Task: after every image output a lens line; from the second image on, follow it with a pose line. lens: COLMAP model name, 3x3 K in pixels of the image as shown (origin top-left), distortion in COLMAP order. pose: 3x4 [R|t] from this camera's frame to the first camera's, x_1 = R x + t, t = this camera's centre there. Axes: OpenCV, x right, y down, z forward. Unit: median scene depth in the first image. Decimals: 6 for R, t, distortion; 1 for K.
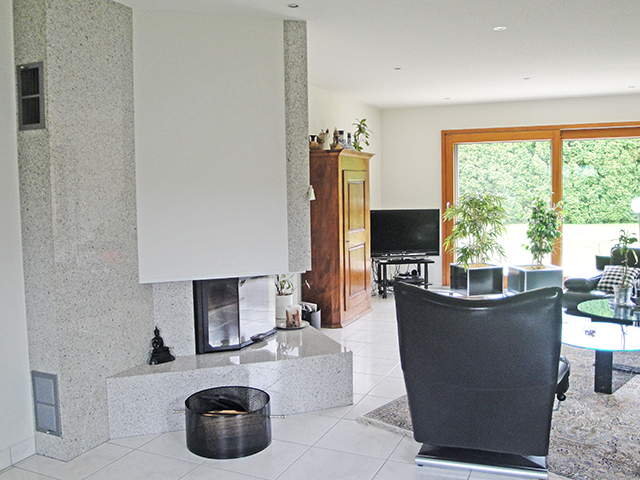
lens RADIAL K [[586.3, 0, 320.0], [0, 586.3, 240.0], [0, 0, 1]] dist [-0.113416, 0.021330]
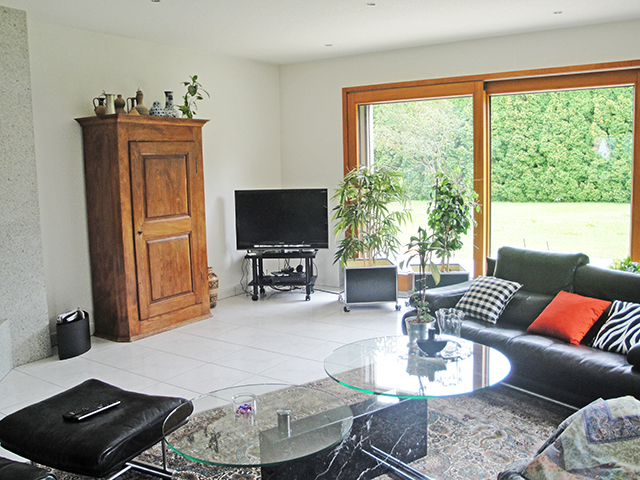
lens RADIAL K [[586.3, 0, 320.0], [0, 586.3, 240.0], [0, 0, 1]] dist [-0.113416, 0.021330]
pose [[0.984977, 0.018030, -0.171744, 0.318628], [-0.010318, 0.998902, 0.045690, -0.019465], [0.172380, -0.043231, 0.984081, 0.213928]]
